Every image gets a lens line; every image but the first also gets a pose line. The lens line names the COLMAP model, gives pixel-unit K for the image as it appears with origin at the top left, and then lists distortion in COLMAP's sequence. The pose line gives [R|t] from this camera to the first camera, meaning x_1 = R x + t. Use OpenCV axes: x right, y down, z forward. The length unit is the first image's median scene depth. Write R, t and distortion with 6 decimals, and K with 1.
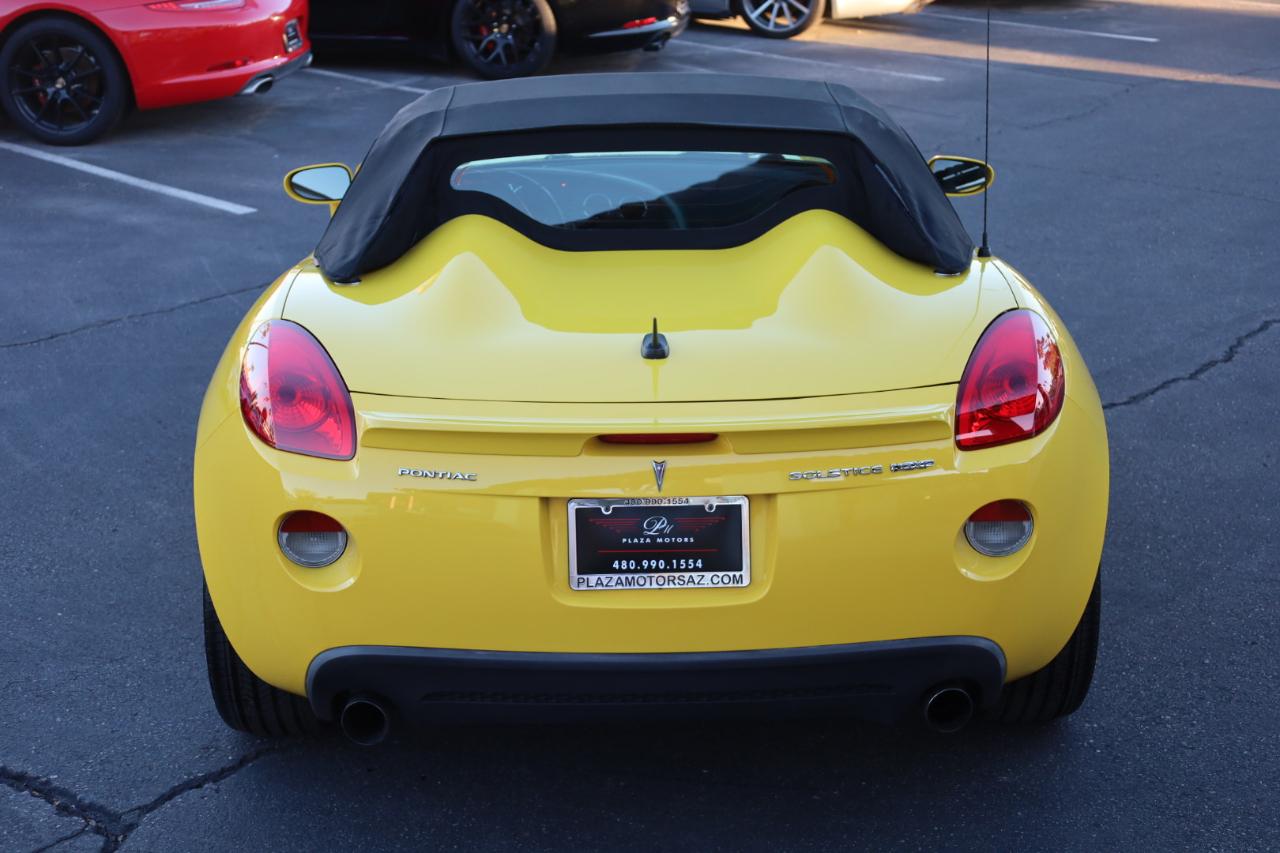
lens RADIAL K [[2303.8, 0, 643.8], [0, 2303.8, 425.9], [0, 0, 1]] dist [0.013956, 0.254959]
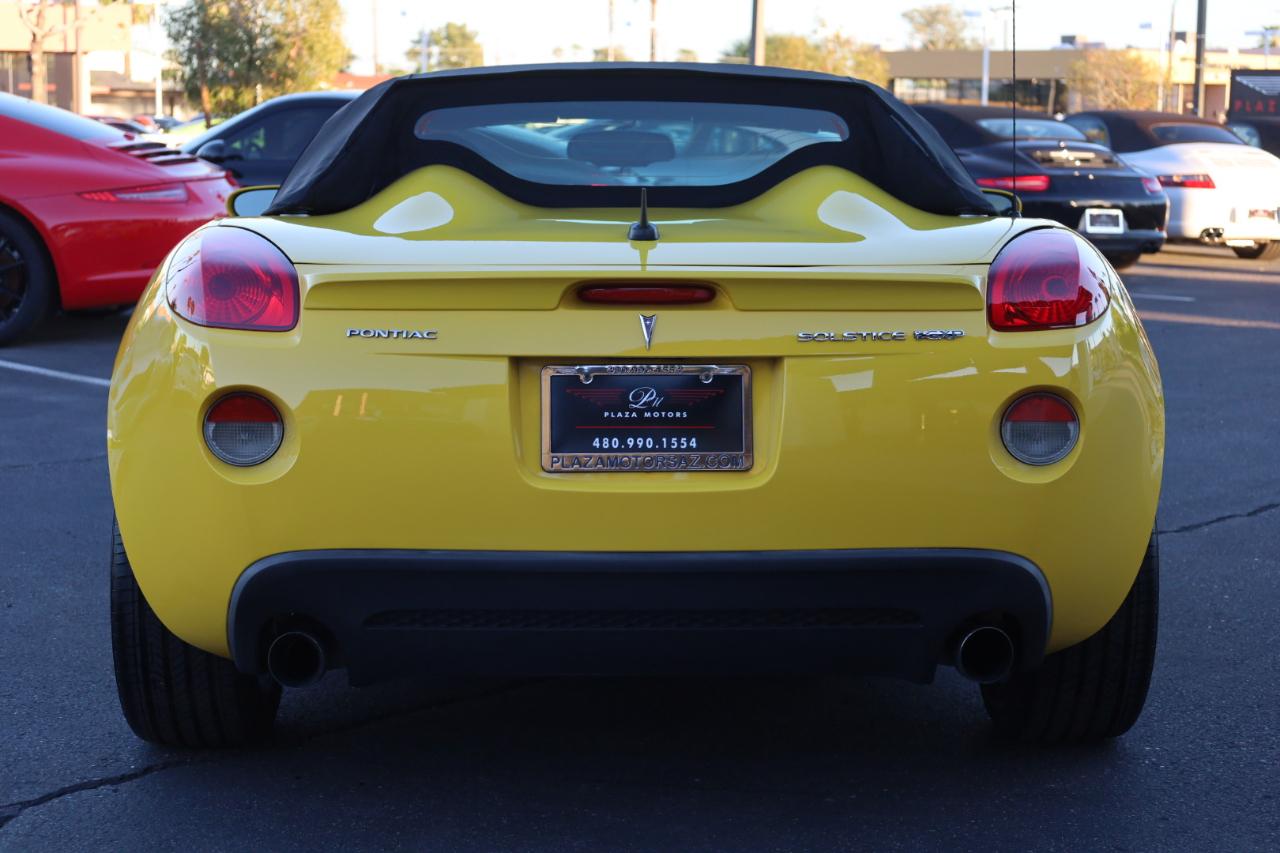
lens RADIAL K [[2577.5, 0, 642.5], [0, 2577.5, 308.9], [0, 0, 1]] dist [0.038993, -0.047367]
pose [[0.999908, 0.011670, 0.006918, -0.002001], [-0.009882, 0.975918, -0.217913, 0.212400], [-0.009294, 0.217825, 0.975944, 0.048645]]
